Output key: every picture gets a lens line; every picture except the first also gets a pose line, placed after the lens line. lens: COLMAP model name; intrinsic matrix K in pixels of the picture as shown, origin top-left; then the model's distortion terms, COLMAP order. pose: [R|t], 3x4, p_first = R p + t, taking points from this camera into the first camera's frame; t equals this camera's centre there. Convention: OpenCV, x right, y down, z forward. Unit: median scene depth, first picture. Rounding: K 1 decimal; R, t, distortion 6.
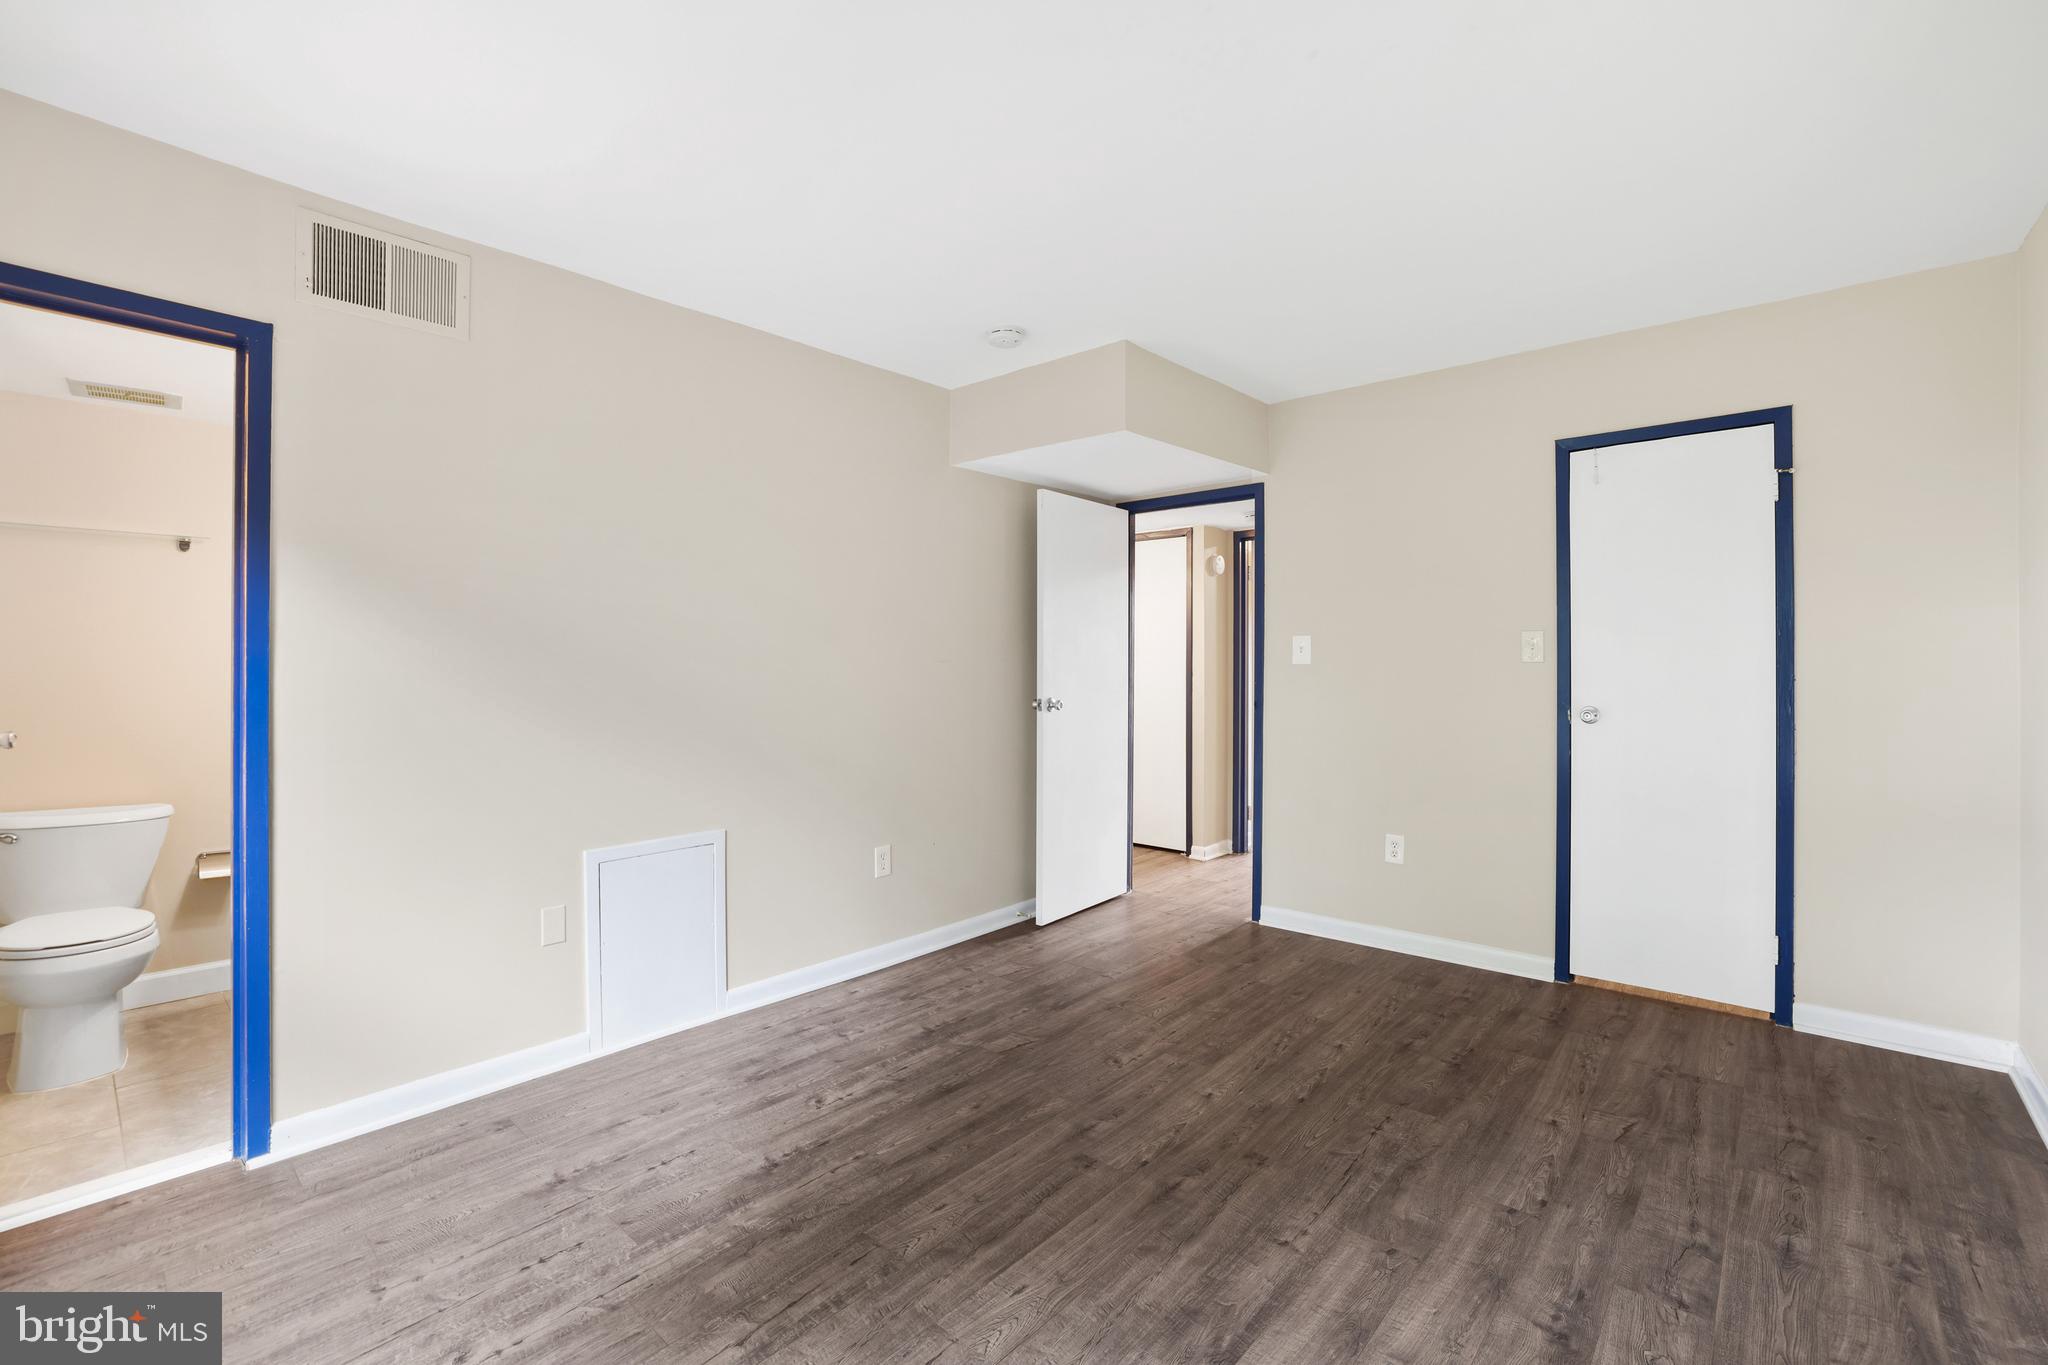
lens RADIAL K [[885.5, 0, 1022.9], [0, 885.5, 660.4], [0, 0, 1]] dist [-0.044551, 0.014976]
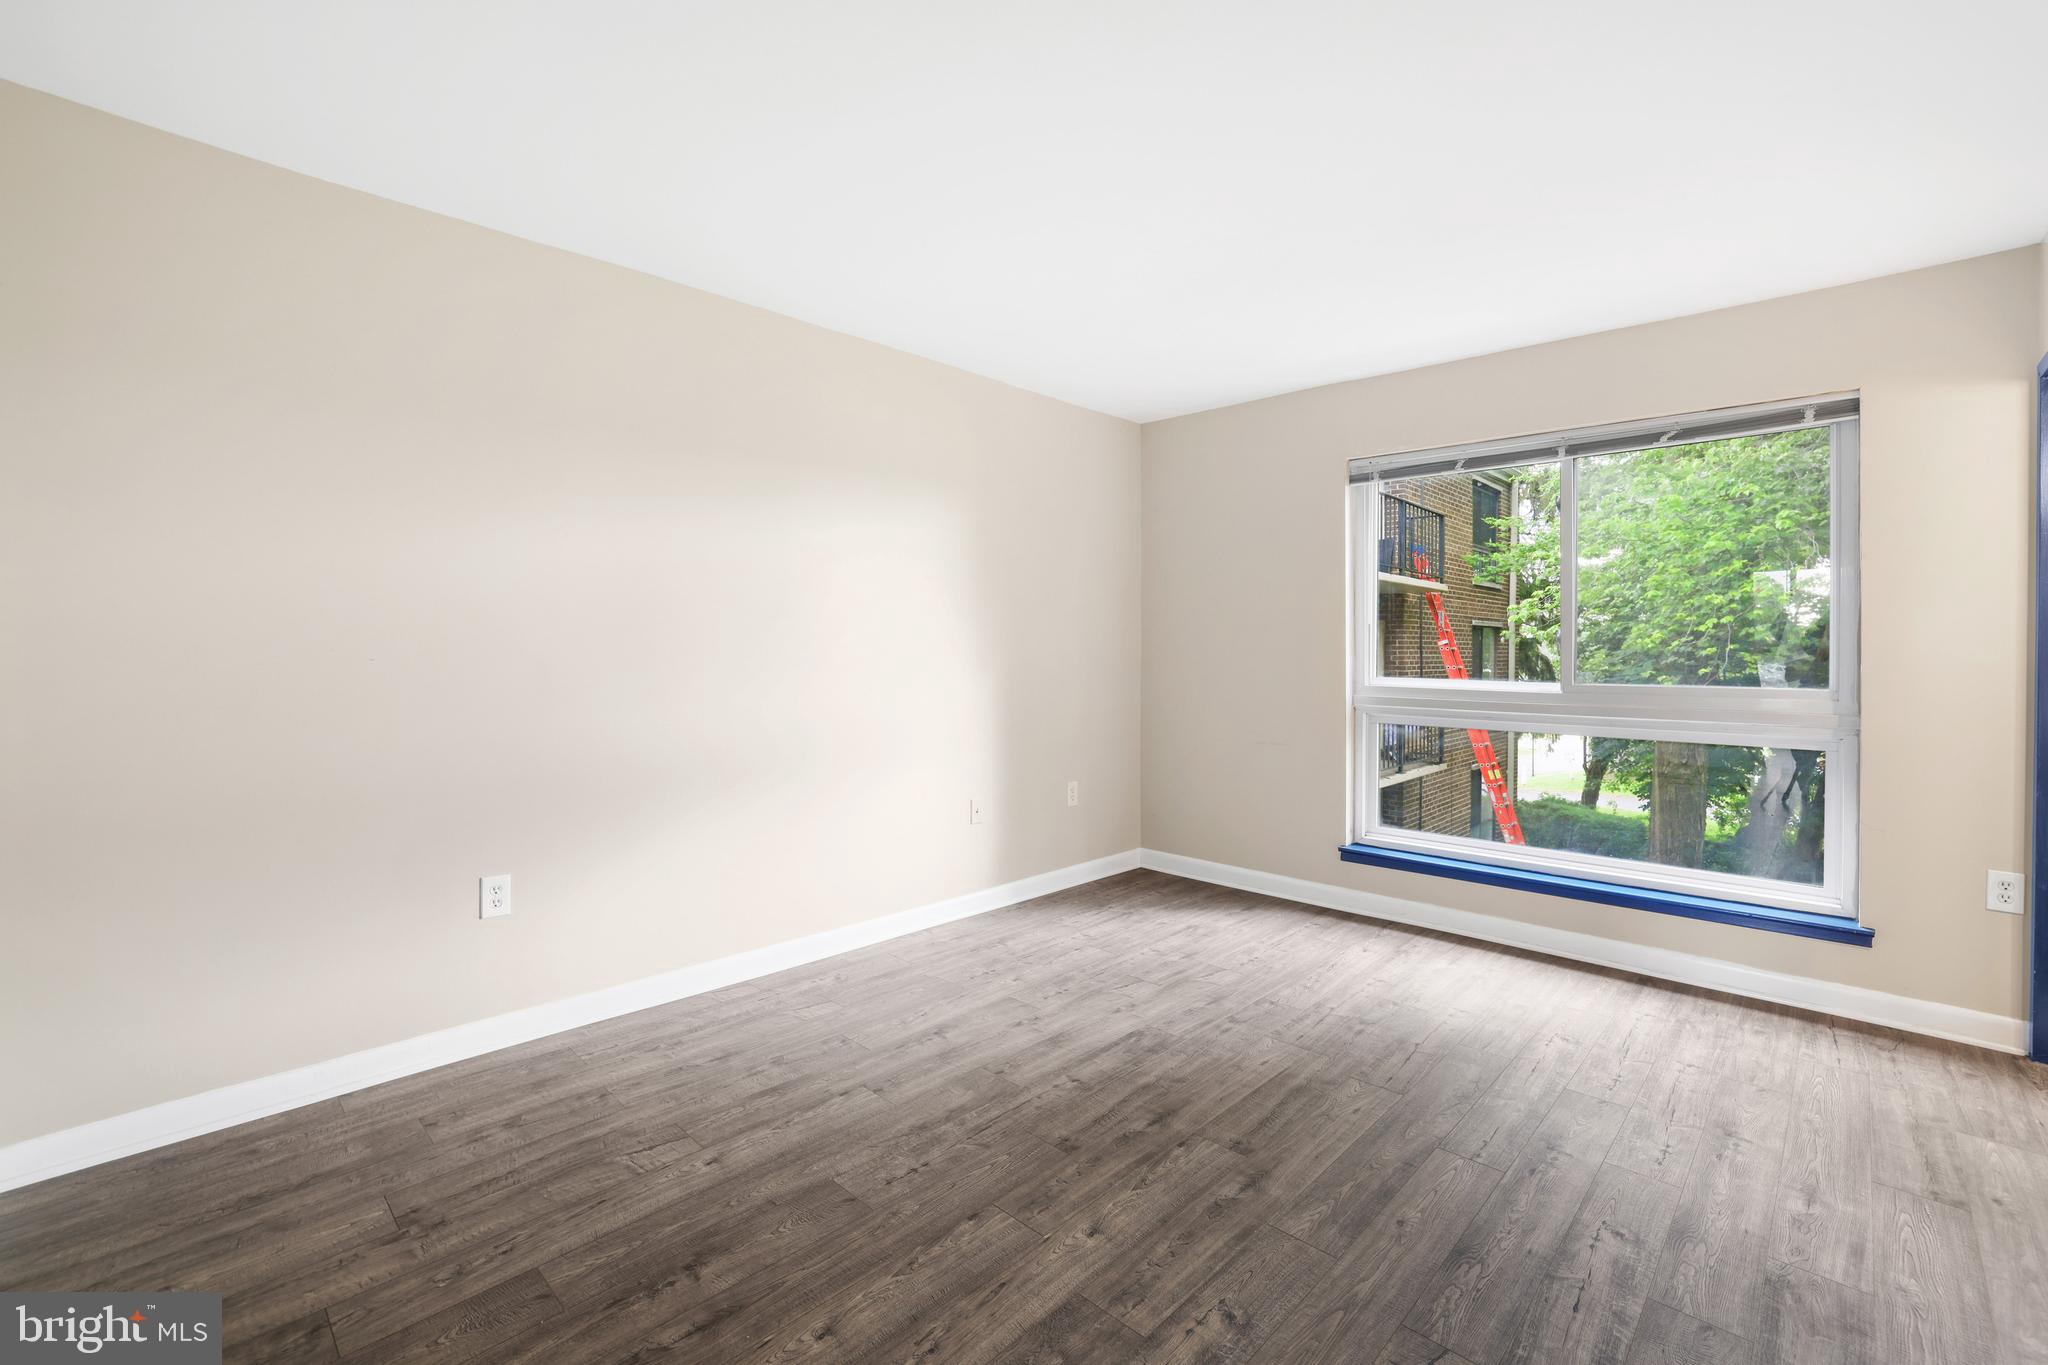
lens RADIAL K [[885.5, 0, 1022.9], [0, 885.5, 660.4], [0, 0, 1]] dist [-0.044551, 0.014976]
pose [[-0.999264, -0.007935, 0.037517, 0.253977], [-0.007529, 0.999912, 0.010930, 0.010852], [-0.037600, 0.010639, -0.999236, 1.769255]]
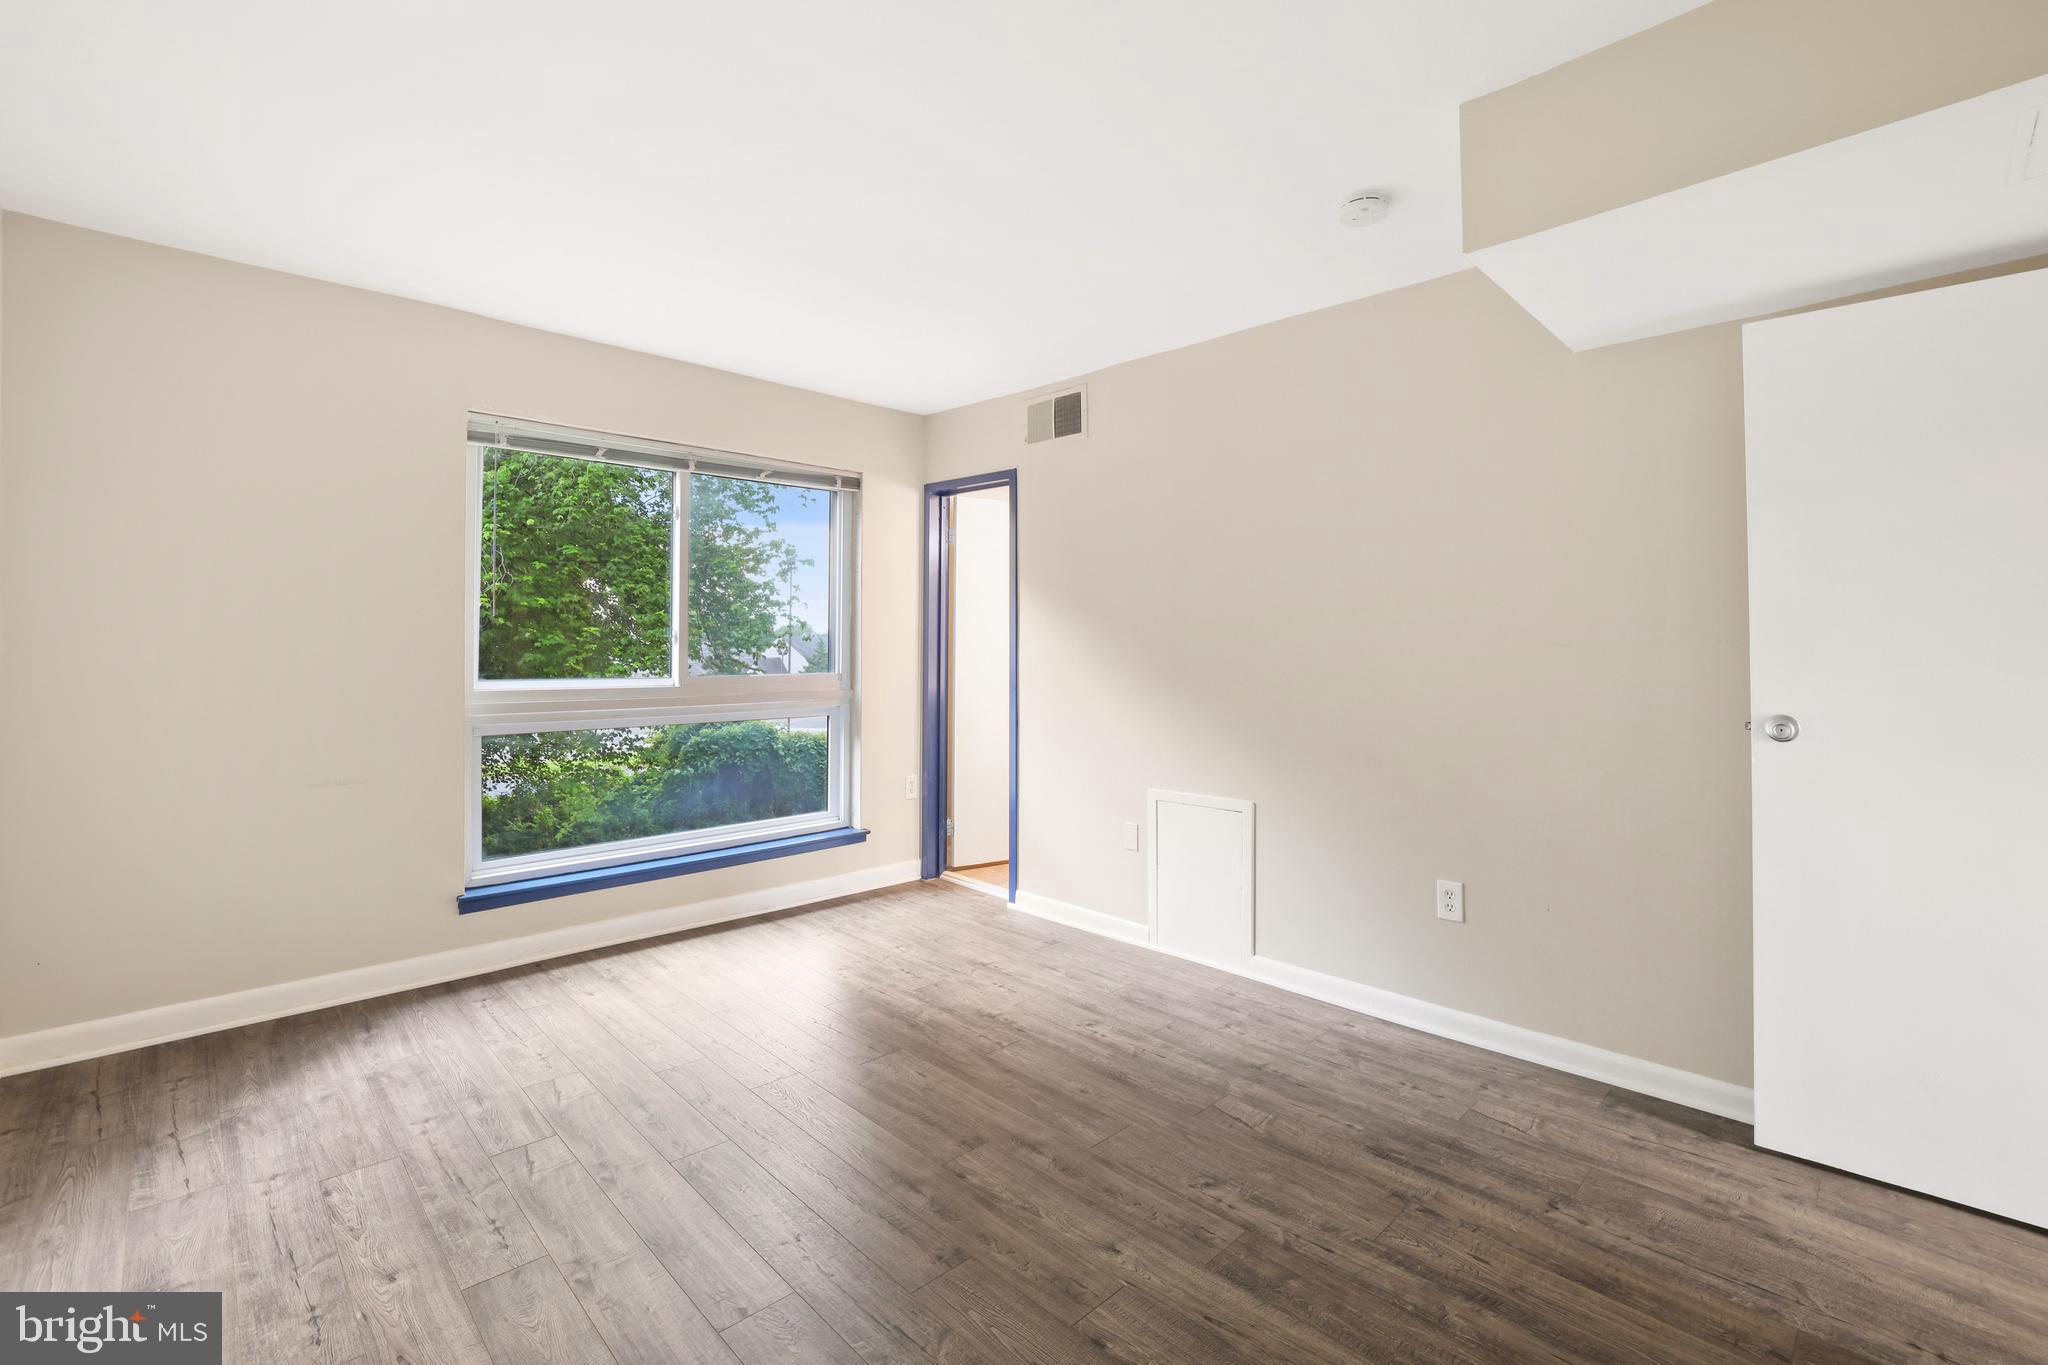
lens RADIAL K [[892.5, 0, 1003.8], [0, 892.5, 642.8], [0, 0, 1]] dist [-0.048429, 0.015353]
pose [[-0.079790, -0.006071, -0.996793, 0.957947], [0.001377, 0.999980, -0.006200, 0.006173], [0.996811, -0.001867, -0.079780, 0.992939]]
